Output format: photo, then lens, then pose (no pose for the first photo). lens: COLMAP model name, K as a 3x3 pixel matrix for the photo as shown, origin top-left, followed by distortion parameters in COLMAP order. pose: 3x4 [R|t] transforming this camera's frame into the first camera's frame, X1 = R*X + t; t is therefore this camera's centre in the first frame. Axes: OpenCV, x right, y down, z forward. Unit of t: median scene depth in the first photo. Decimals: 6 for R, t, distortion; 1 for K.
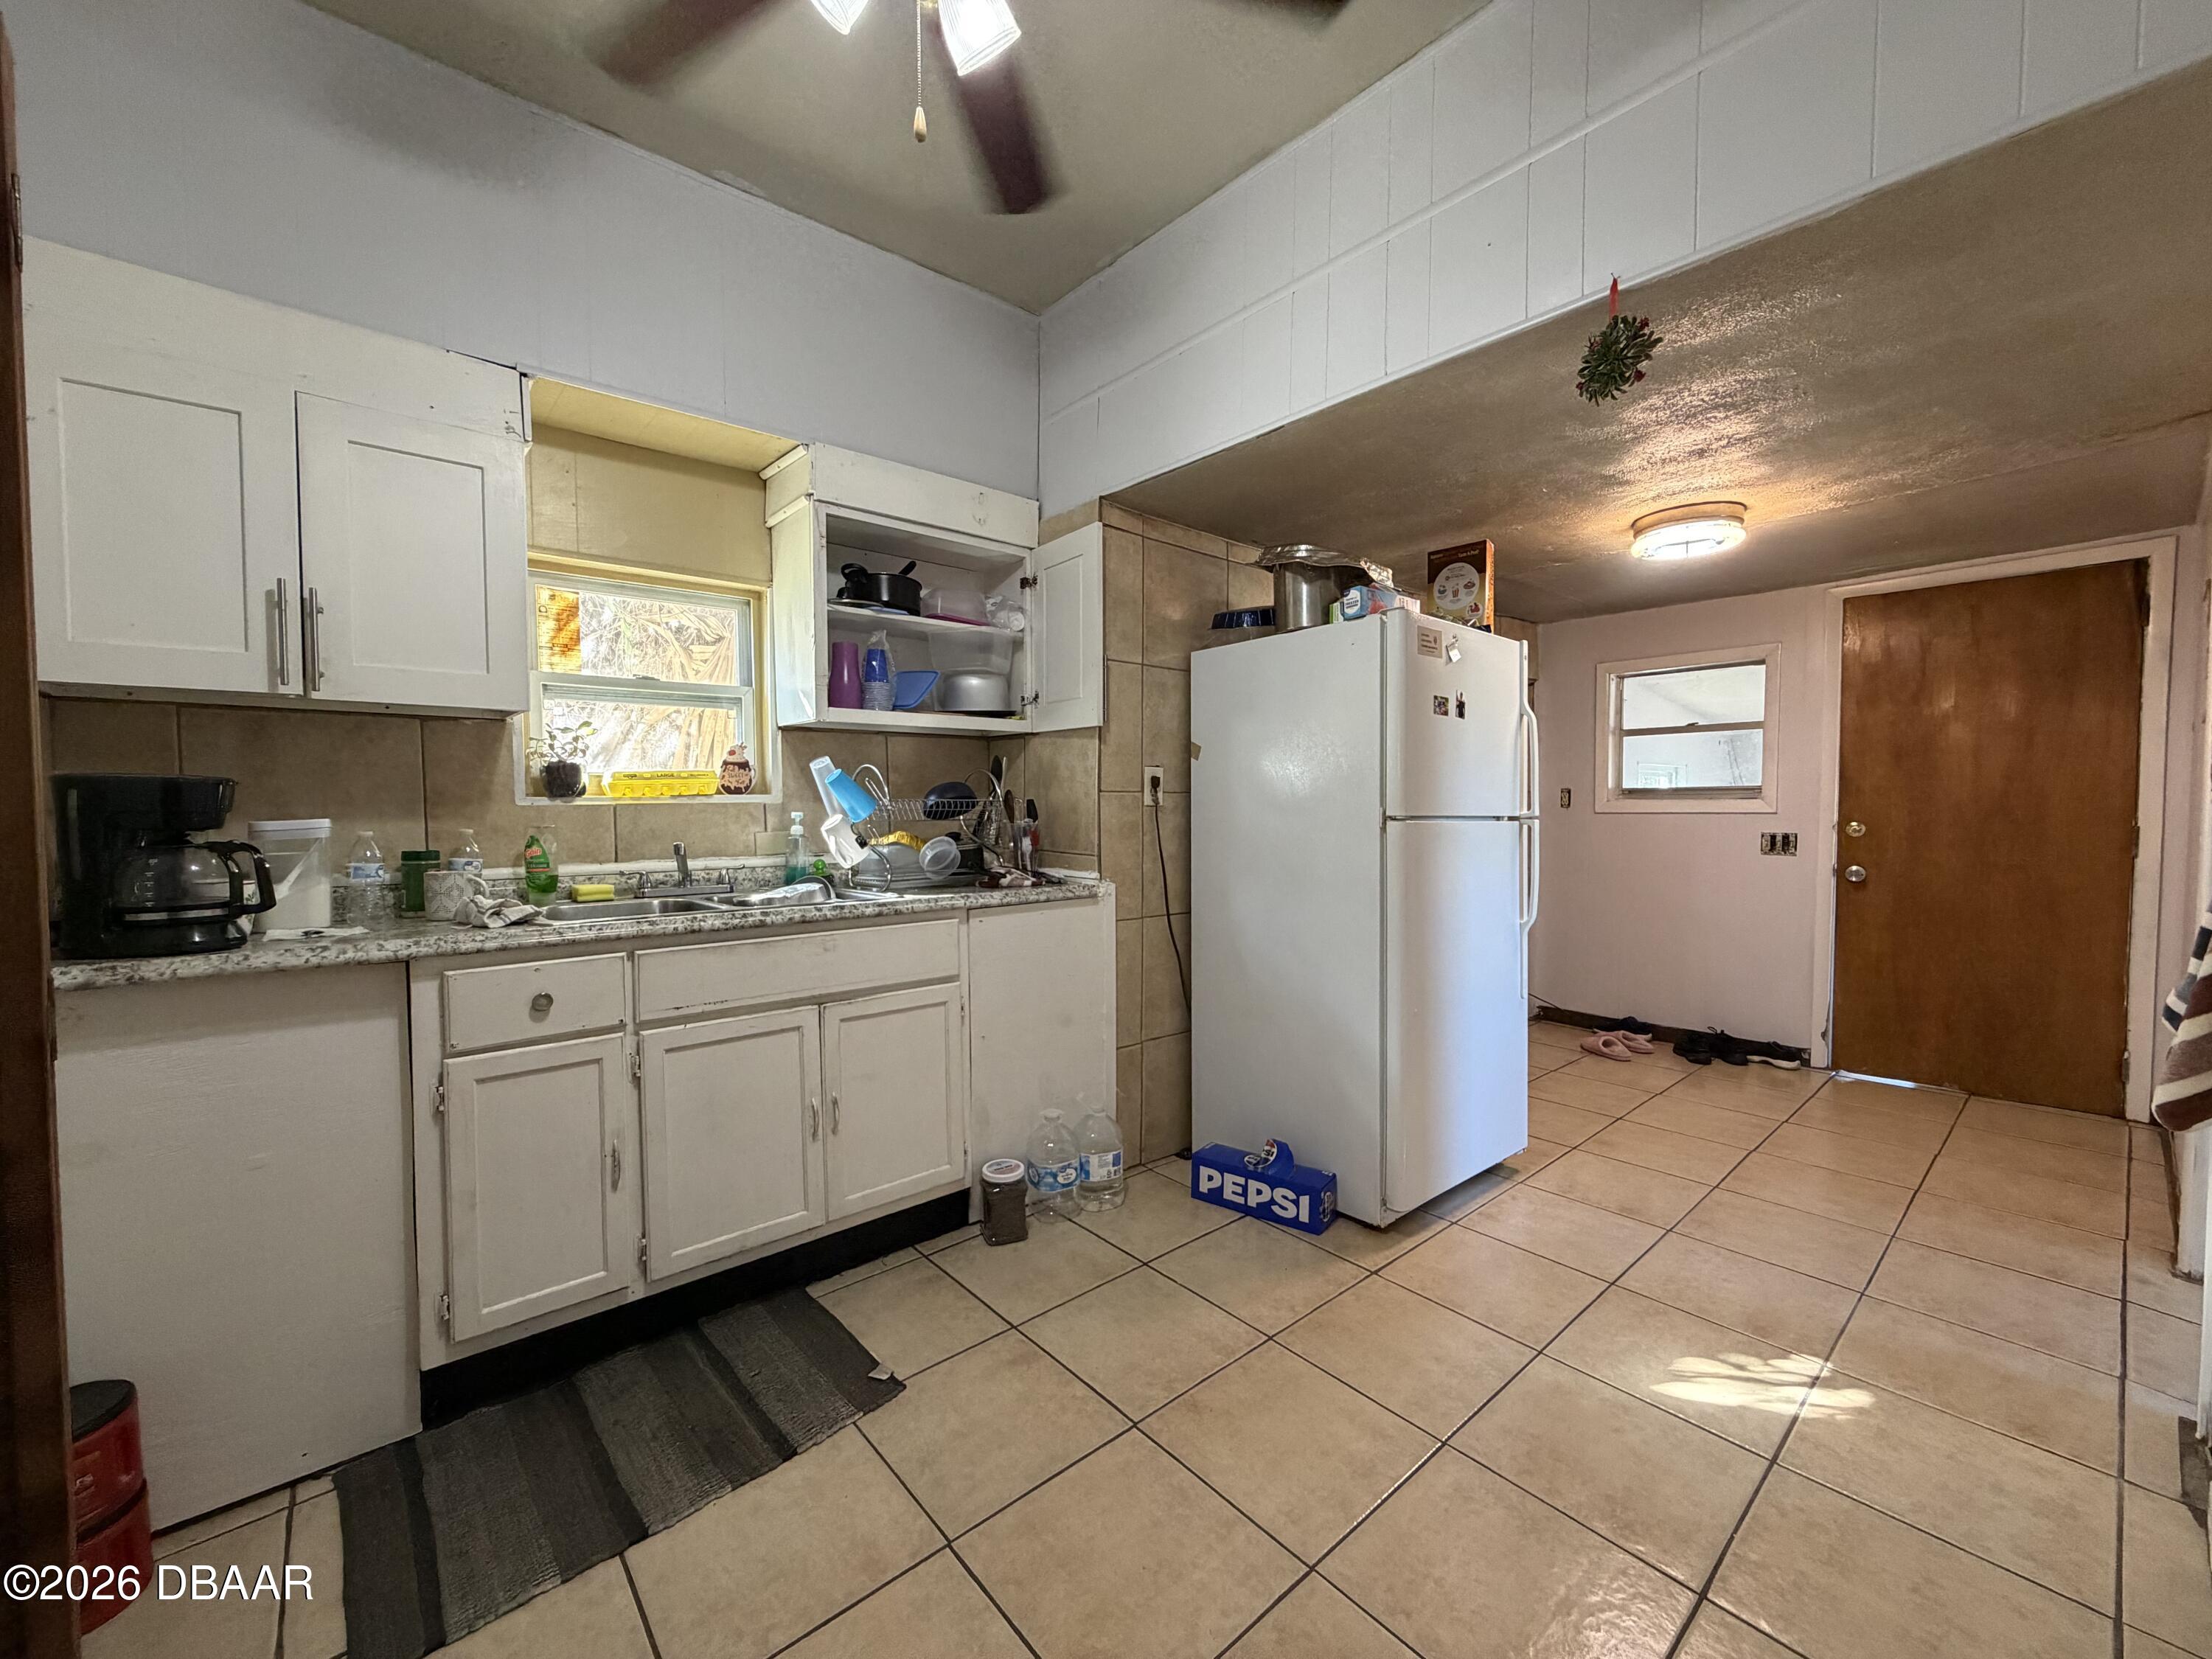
lens RADIAL K [[874.4, 0, 1098.2], [0, 874.4, 827.0], [0, 0, 1]] dist [0.000257, -0.000043]
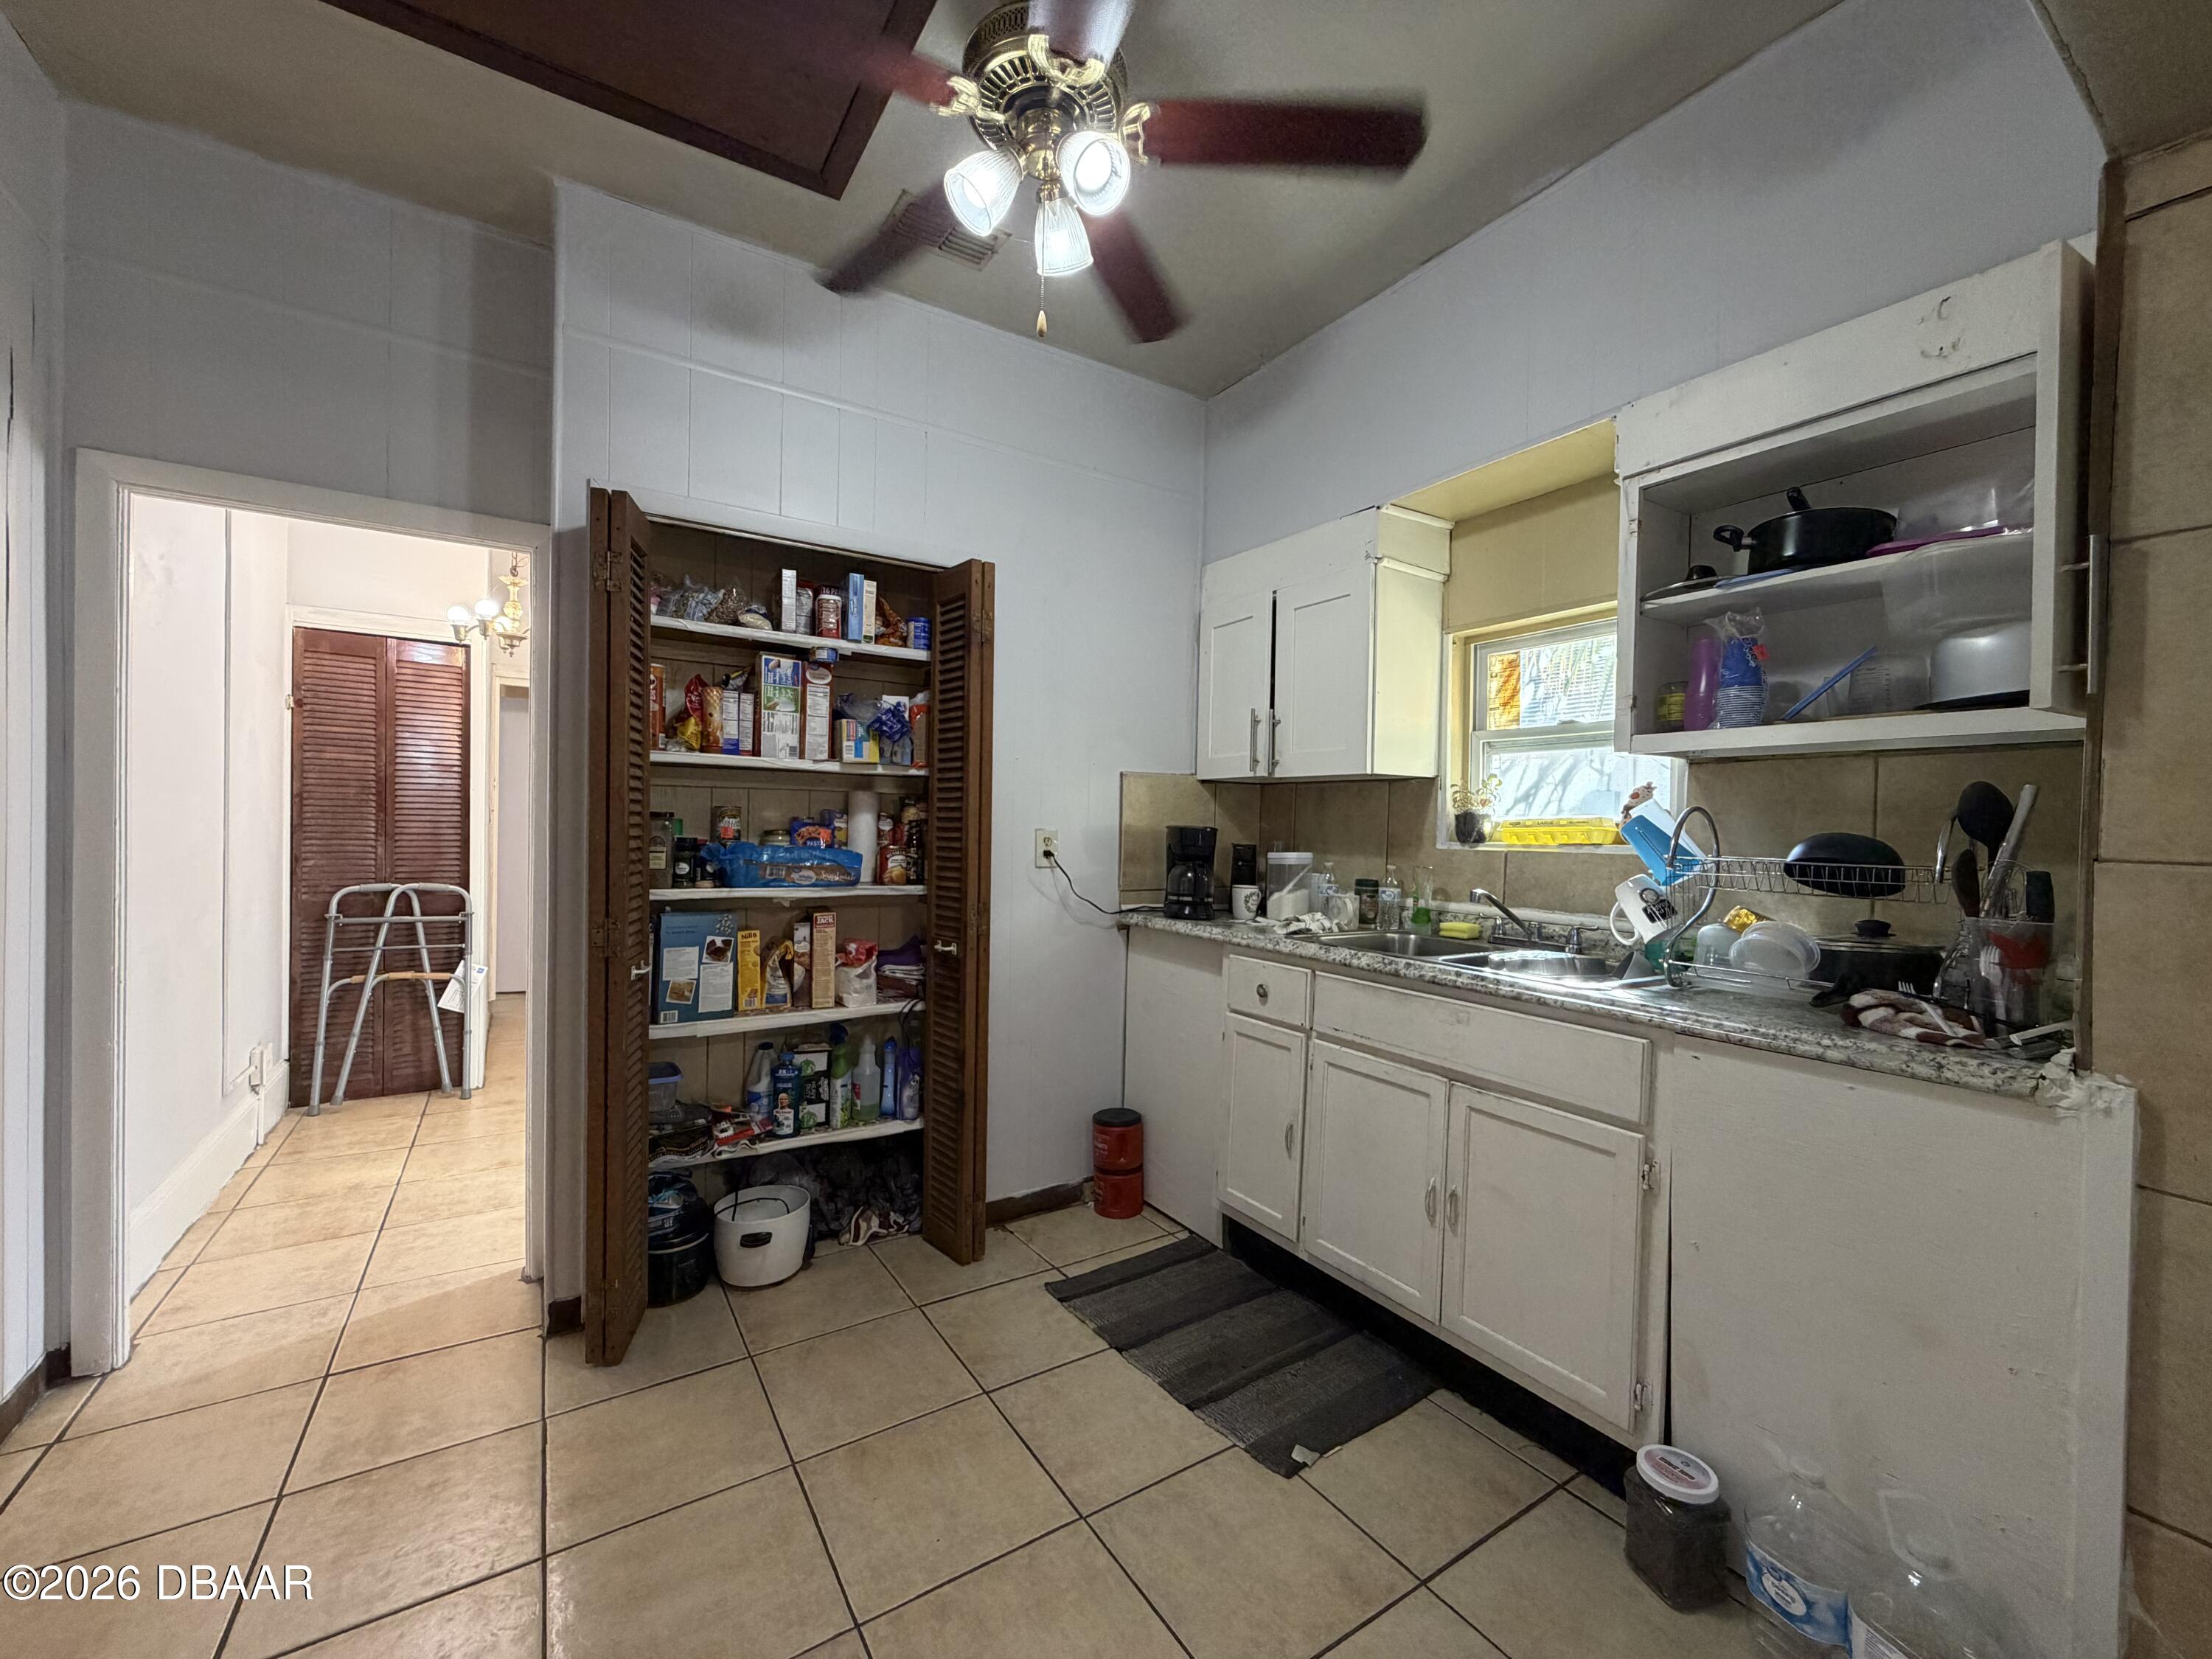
lens RADIAL K [[874.4, 0, 1098.2], [0, 874.4, 827.0], [0, 0, 1]] dist [0.000257, -0.000043]
pose [[-0.130960, 0.006028, -0.991369, 0.616328], [-0.048694, 0.998735, 0.012505, -0.049832], [0.990191, 0.049912, -0.130501, 0.742905]]
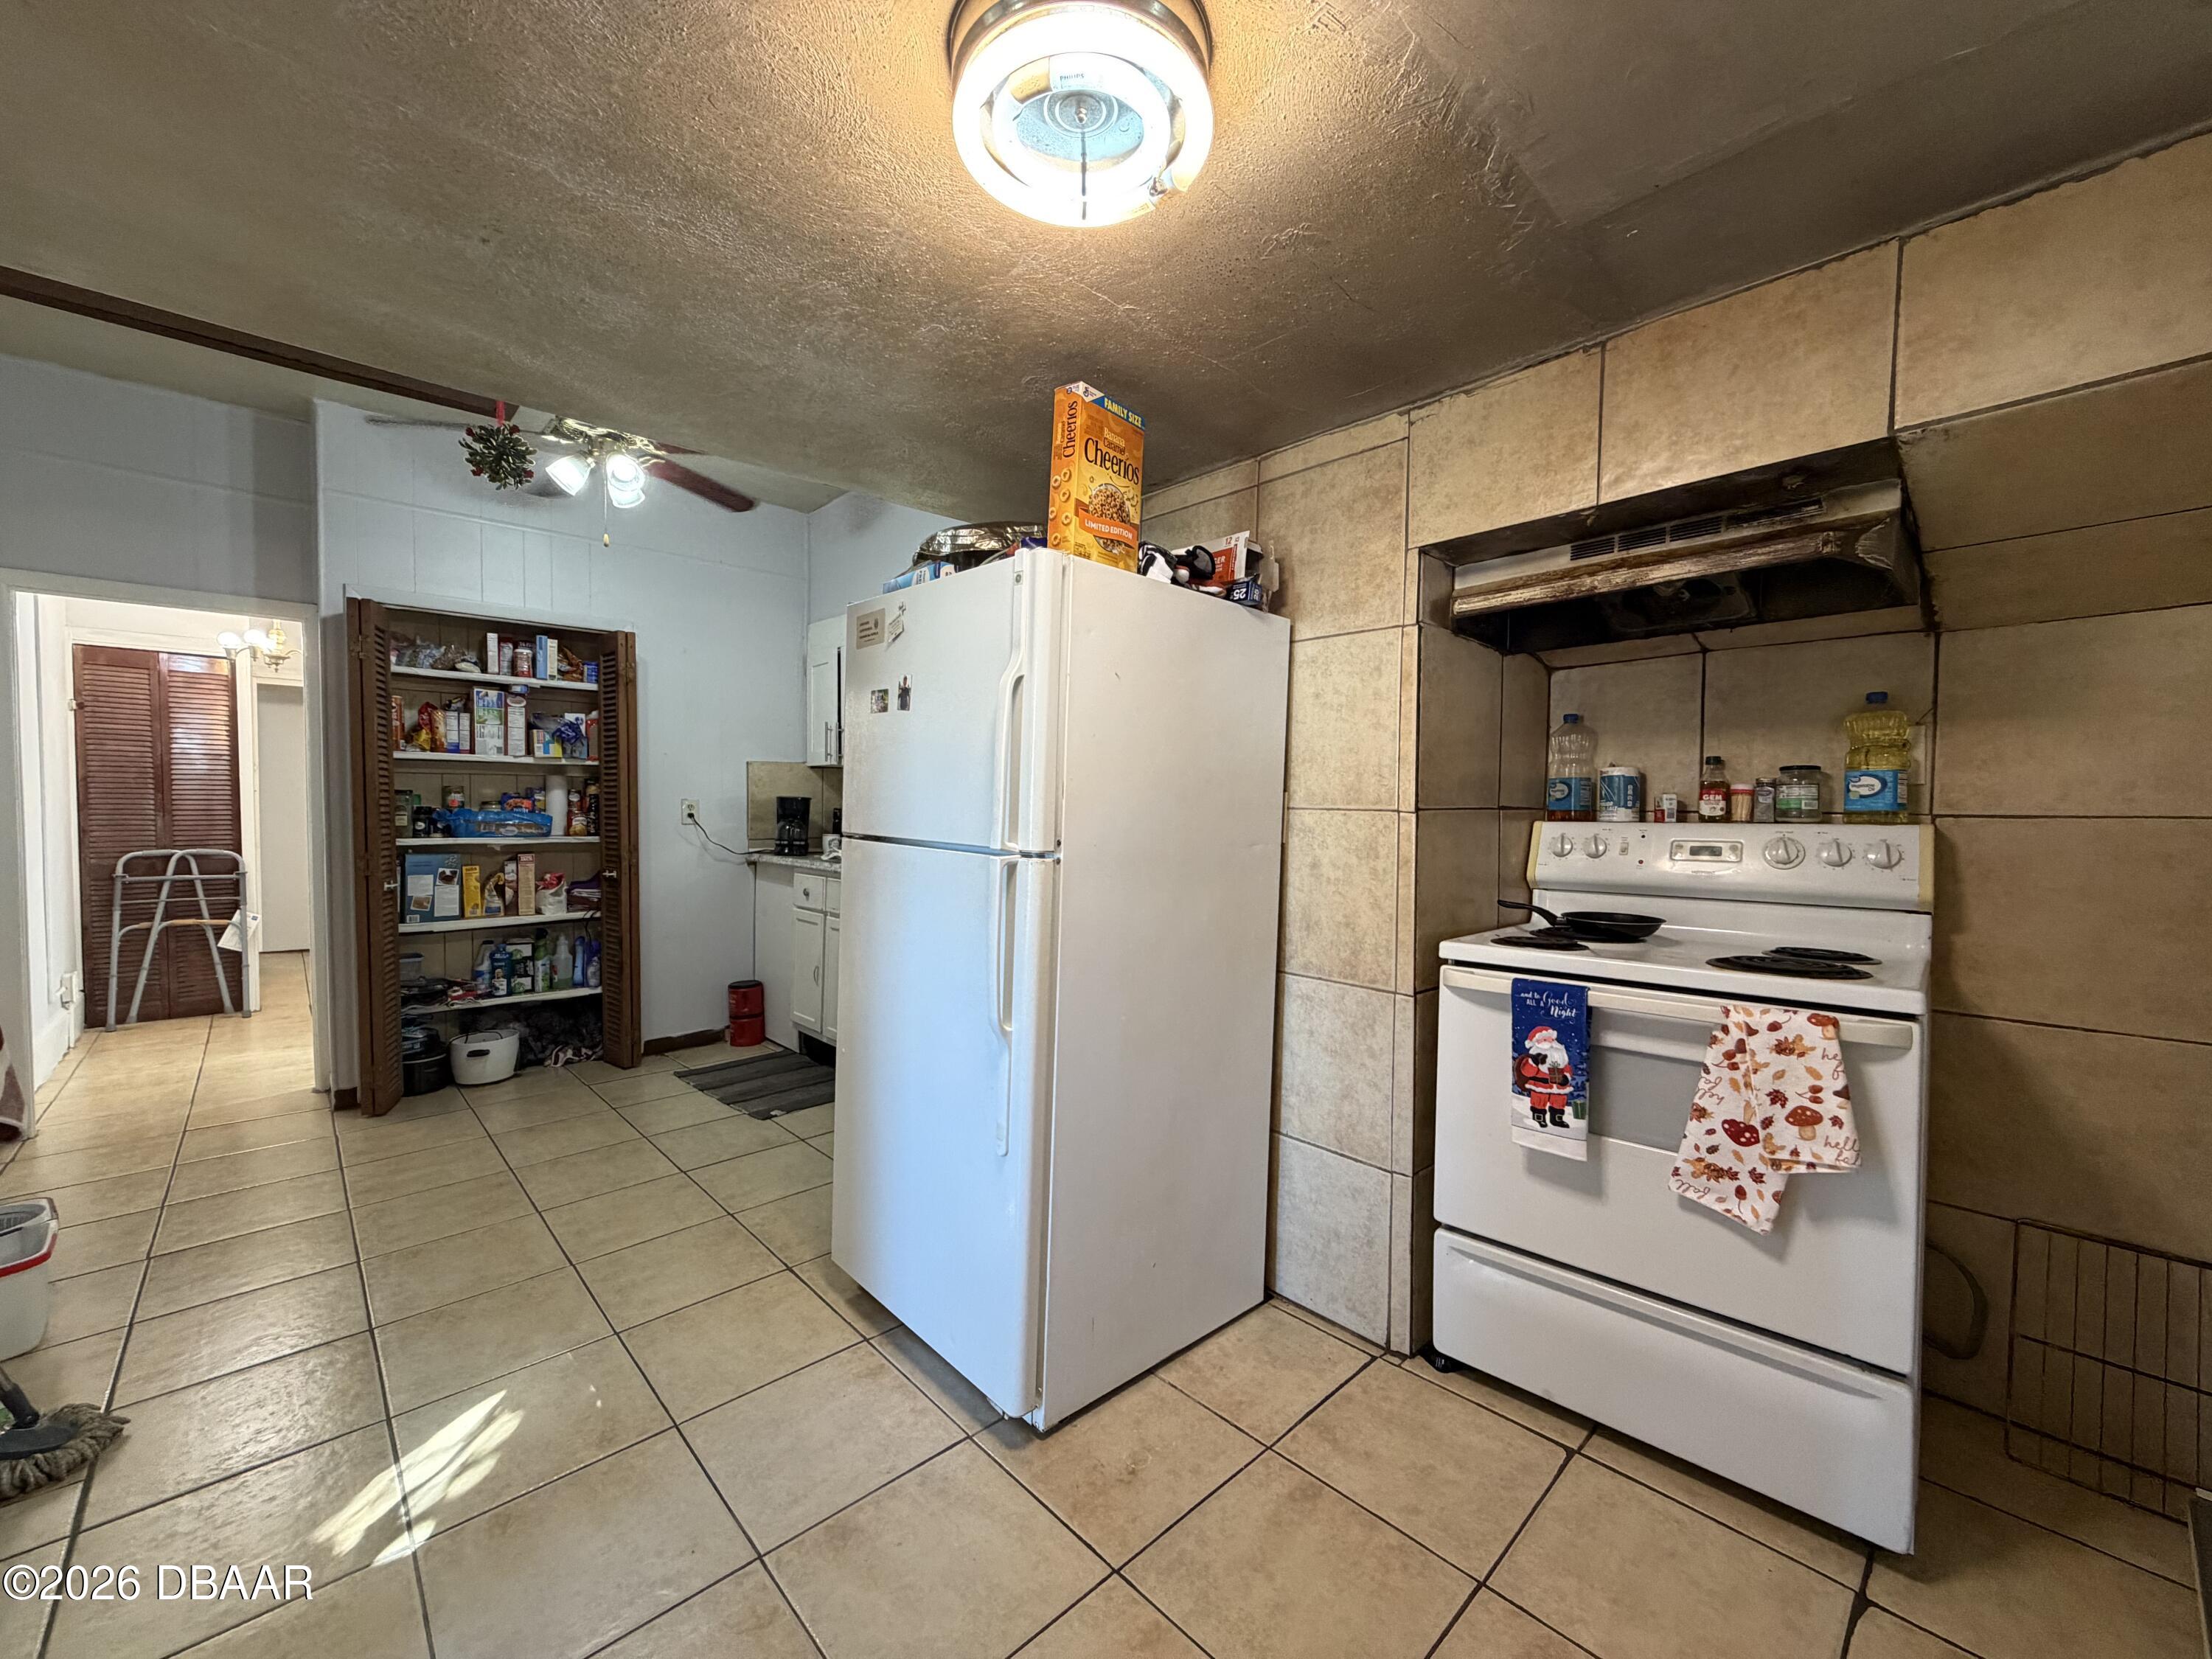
lens RADIAL K [[874.4, 0, 1098.2], [0, 874.4, 827.0], [0, 0, 1]] dist [0.000257, -0.000043]
pose [[0.053906, 0.033909, -0.997970, 1.395508], [-0.039061, 0.998730, 0.031825, -0.063646], [0.997782, 0.037266, 0.055162, 1.328301]]
